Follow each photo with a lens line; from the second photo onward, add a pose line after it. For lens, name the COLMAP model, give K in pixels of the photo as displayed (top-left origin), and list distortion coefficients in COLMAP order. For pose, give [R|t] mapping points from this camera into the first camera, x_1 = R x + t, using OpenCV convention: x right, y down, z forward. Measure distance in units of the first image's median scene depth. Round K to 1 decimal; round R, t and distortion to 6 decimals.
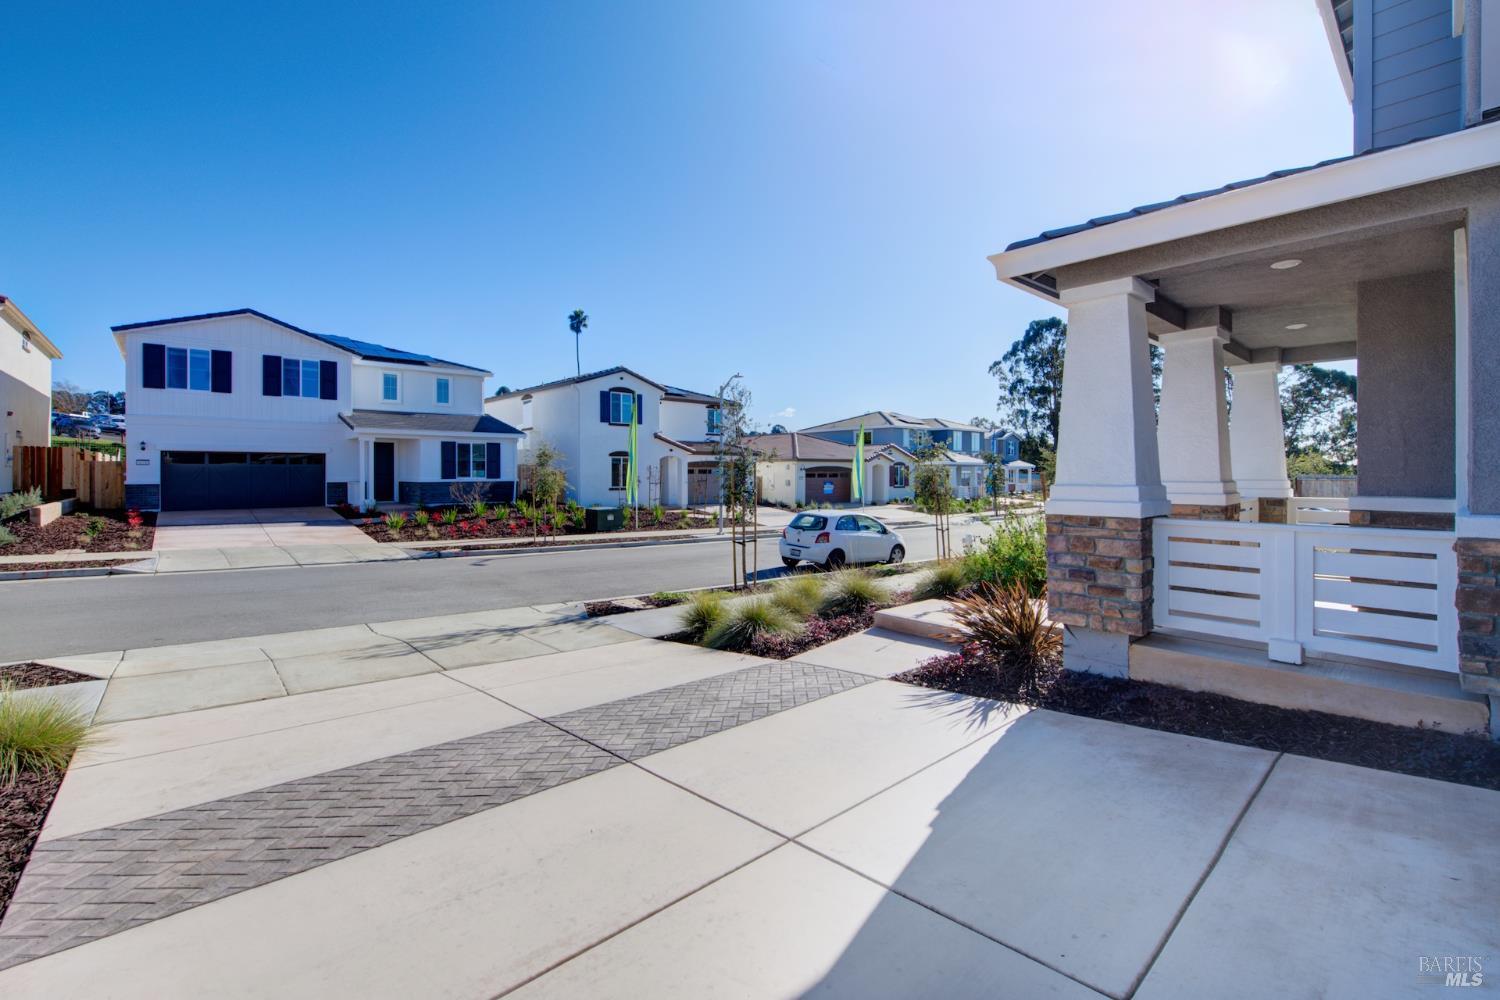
lens RADIAL K [[635.2, 0, 755.3], [0, 635.2, 471.5], [0, 0, 1]] dist [-0.000483, -0.000553]
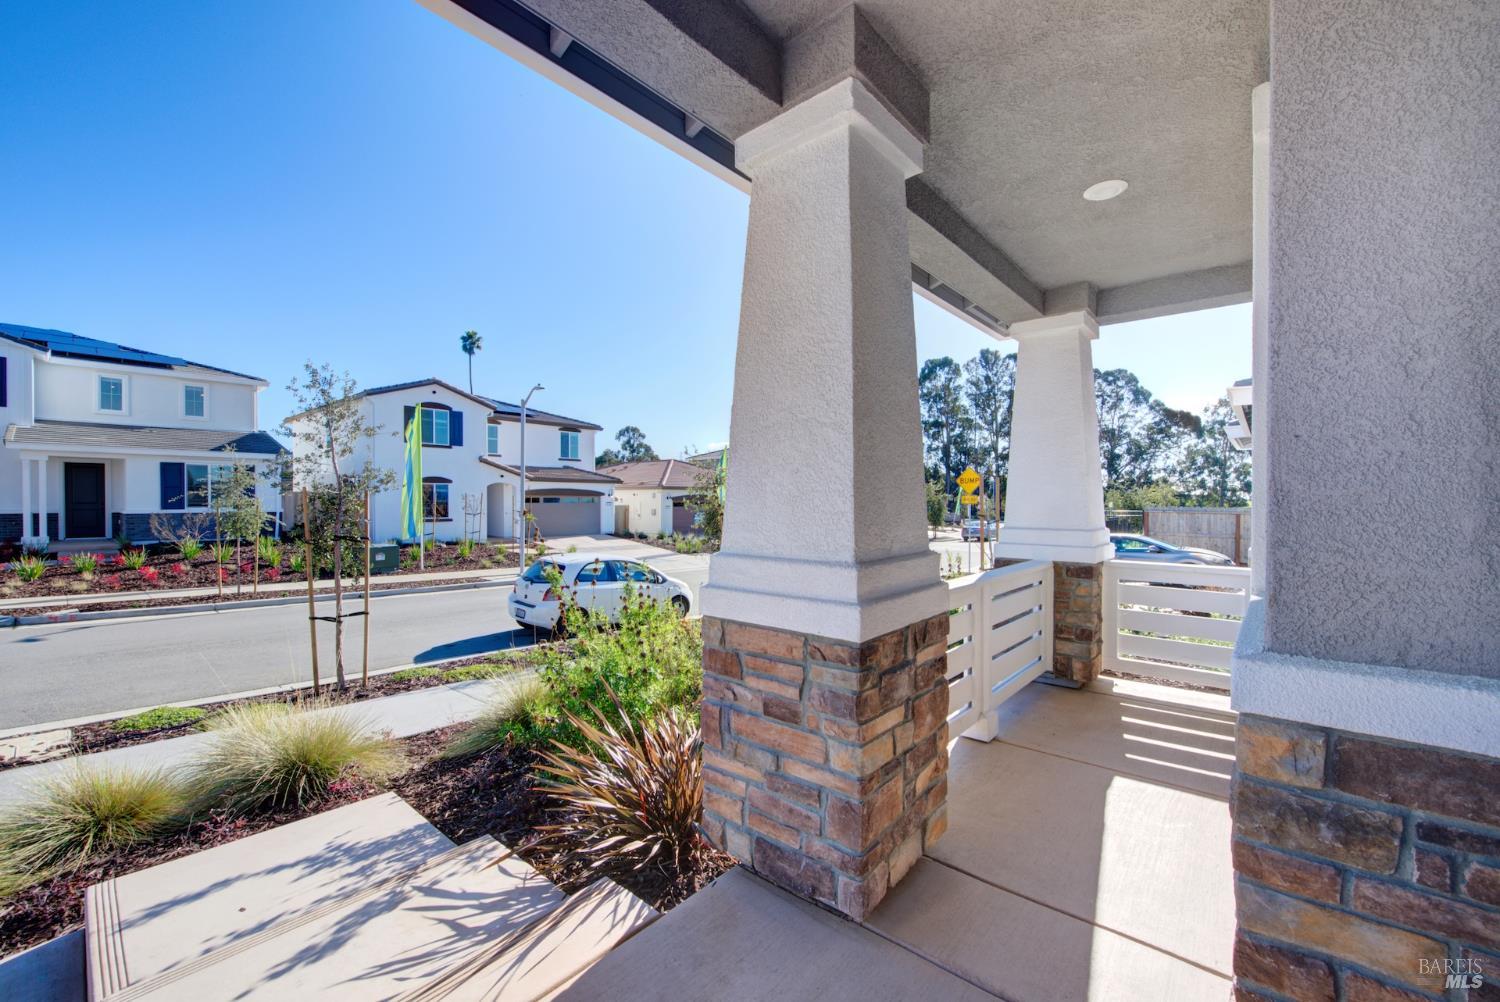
lens RADIAL K [[599.5, 0, 757.7], [0, 599.5, 504.0], [0, 0, 1]] dist [-0.000142, -0.000878]
pose [[0.992211, 0.001824, 0.124559, 0.148848], [-0.002891, 0.999961, 0.008381, -0.003666], [-0.124539, -0.008675, 0.992177, 0.163137]]
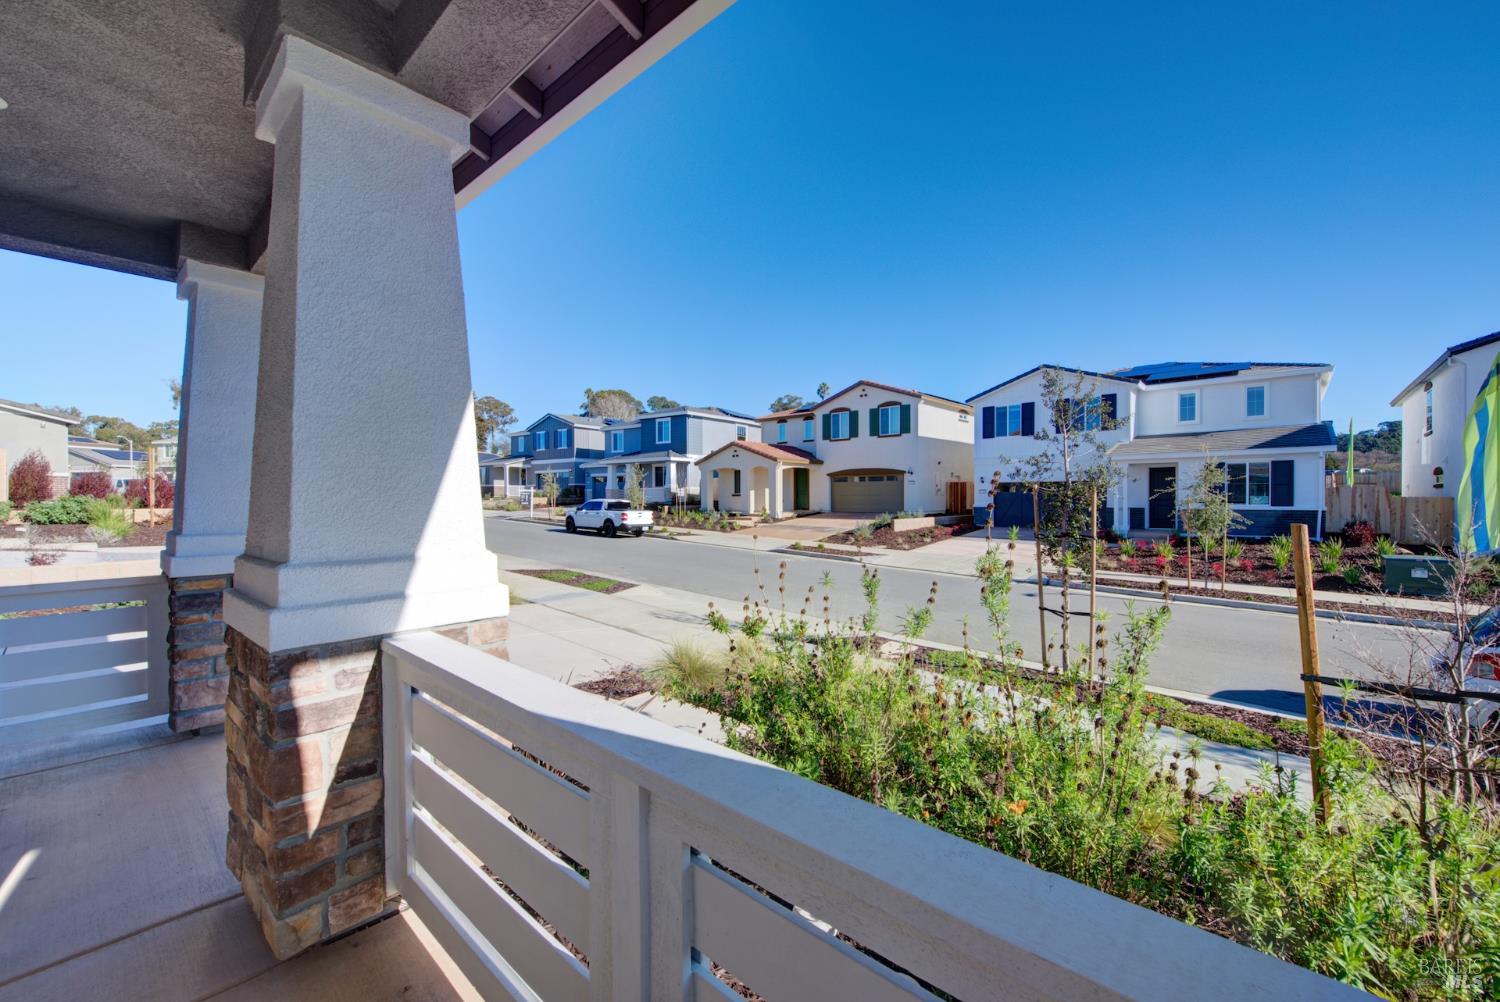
lens RADIAL K [[599.5, 0, 757.7], [0, 599.5, 504.0], [0, 0, 1]] dist [-0.000142, -0.000878]
pose [[0.107205, 0.010545, -0.994181, 0.257334], [0.004321, 0.999929, 0.011072, -0.002864], [0.994228, -0.005483, 0.107152, 0.294193]]
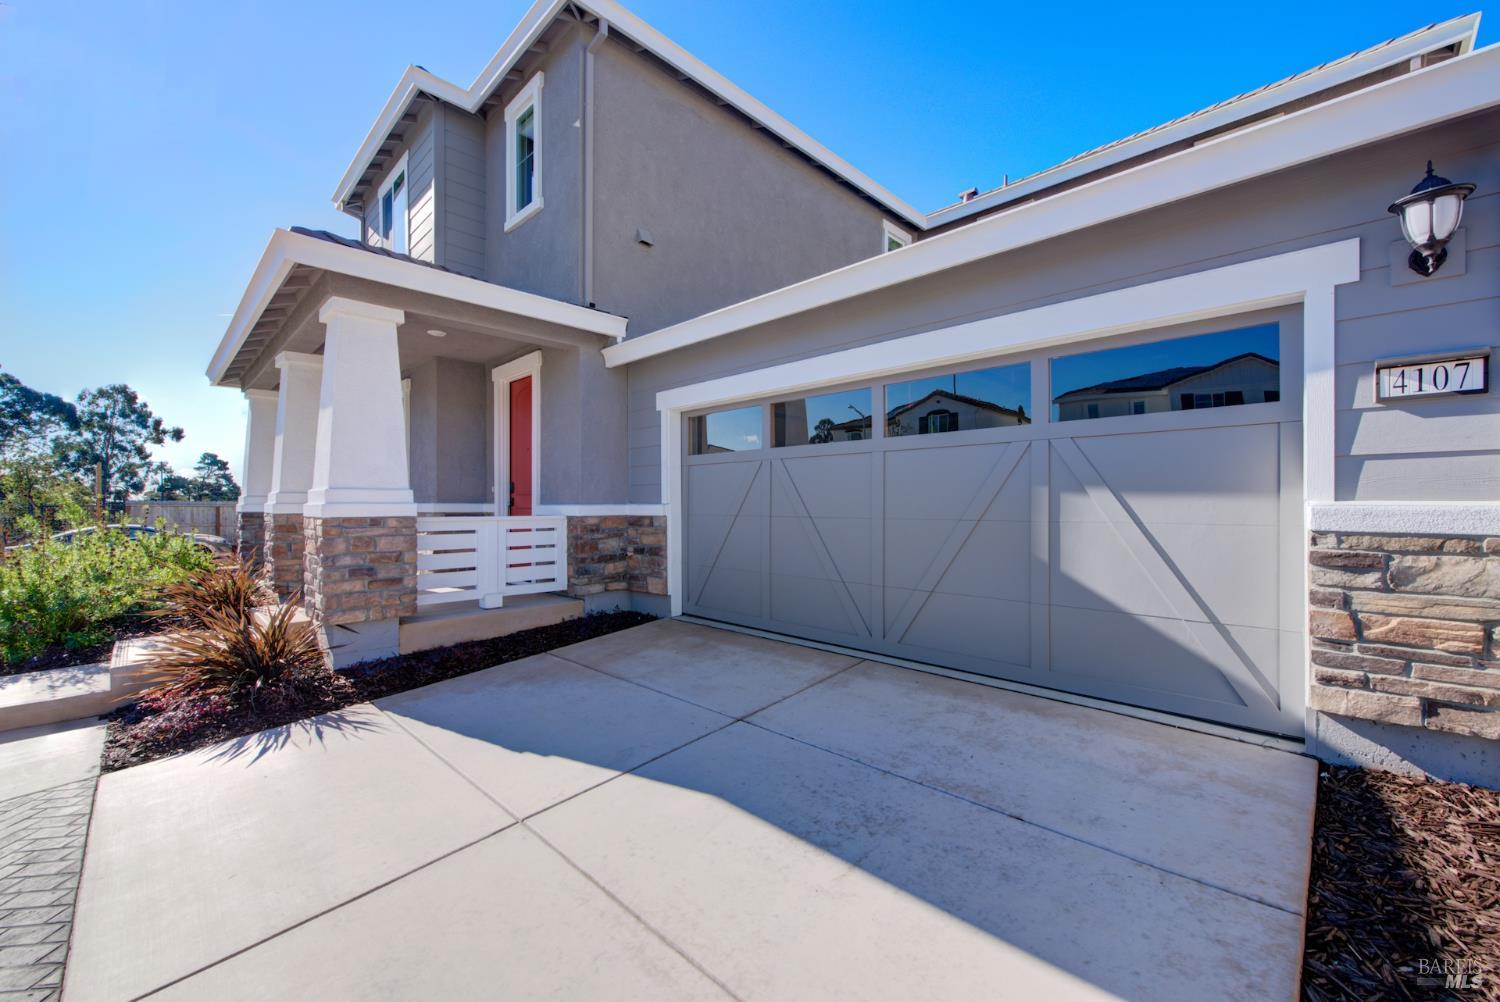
lens RADIAL K [[599.5, 0, 757.7], [0, 599.5, 504.0], [0, 0, 1]] dist [-0.000142, -0.000878]
pose [[-0.058104, 0.001174, 0.998310, -0.092035], [-0.000075, 0.999999, -0.001180, 0.008527], [-0.998311, -0.000143, -0.058104, 0.069364]]
